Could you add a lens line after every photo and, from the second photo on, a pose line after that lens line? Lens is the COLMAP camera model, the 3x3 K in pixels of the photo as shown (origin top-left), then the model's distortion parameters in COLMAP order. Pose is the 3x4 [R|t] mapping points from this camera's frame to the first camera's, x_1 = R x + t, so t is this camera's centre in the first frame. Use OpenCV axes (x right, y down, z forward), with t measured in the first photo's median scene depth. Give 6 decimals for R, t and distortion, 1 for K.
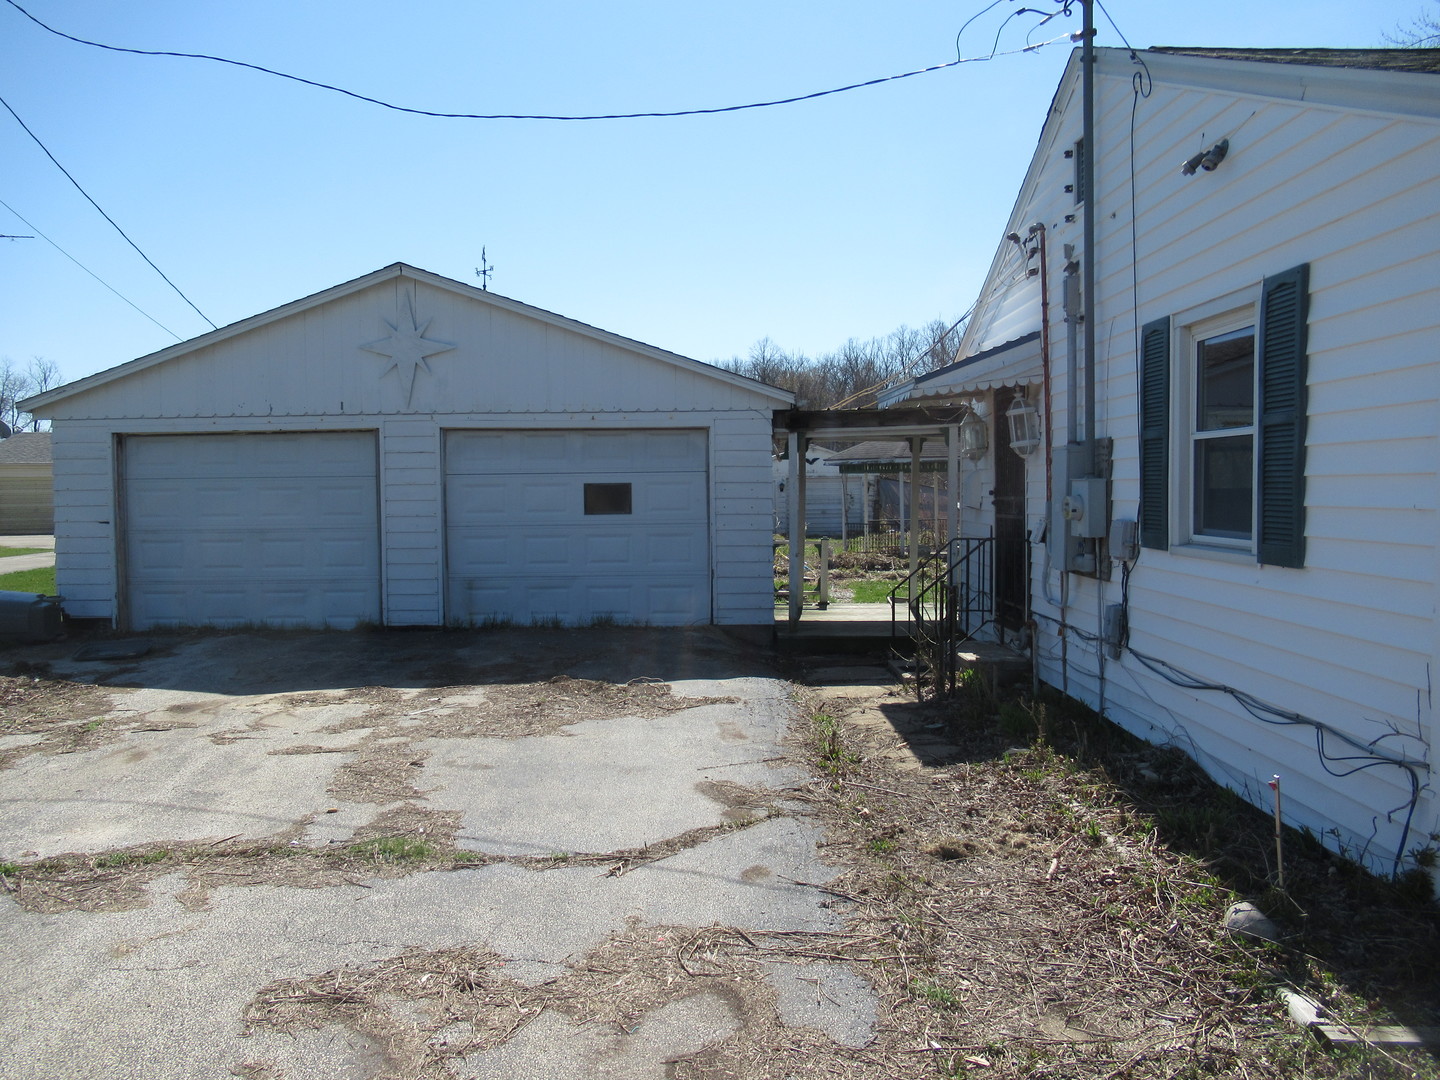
lens RADIAL K [[1059.9, 0, 717.9], [0, 1059.9, 540.9], [0, 0, 1]] dist [-0.014504, 0.002097]
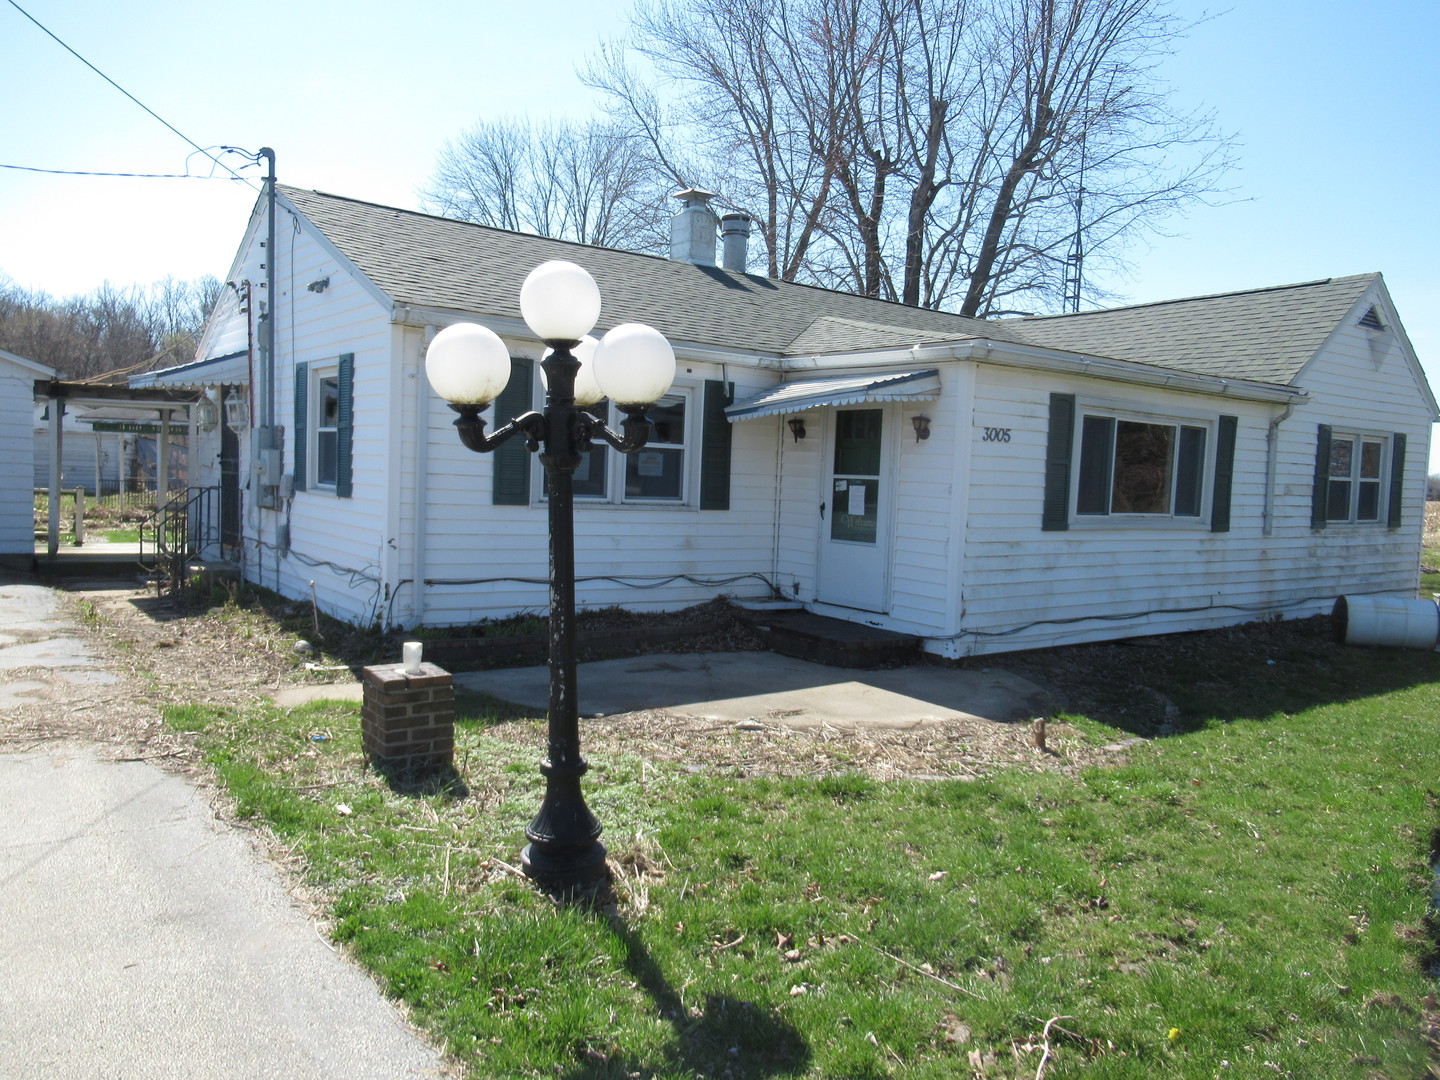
lens RADIAL K [[1059.9, 0, 715.2], [0, 1059.9, 554.2], [0, 0, 1]] dist [-0.014504, 0.002097]
pose [[0.796582, -0.001928, 0.604527, -0.079139], [-0.022560, 0.999204, 0.032915, 0.029328], [-0.604109, -0.039857, 0.795904, -0.627815]]
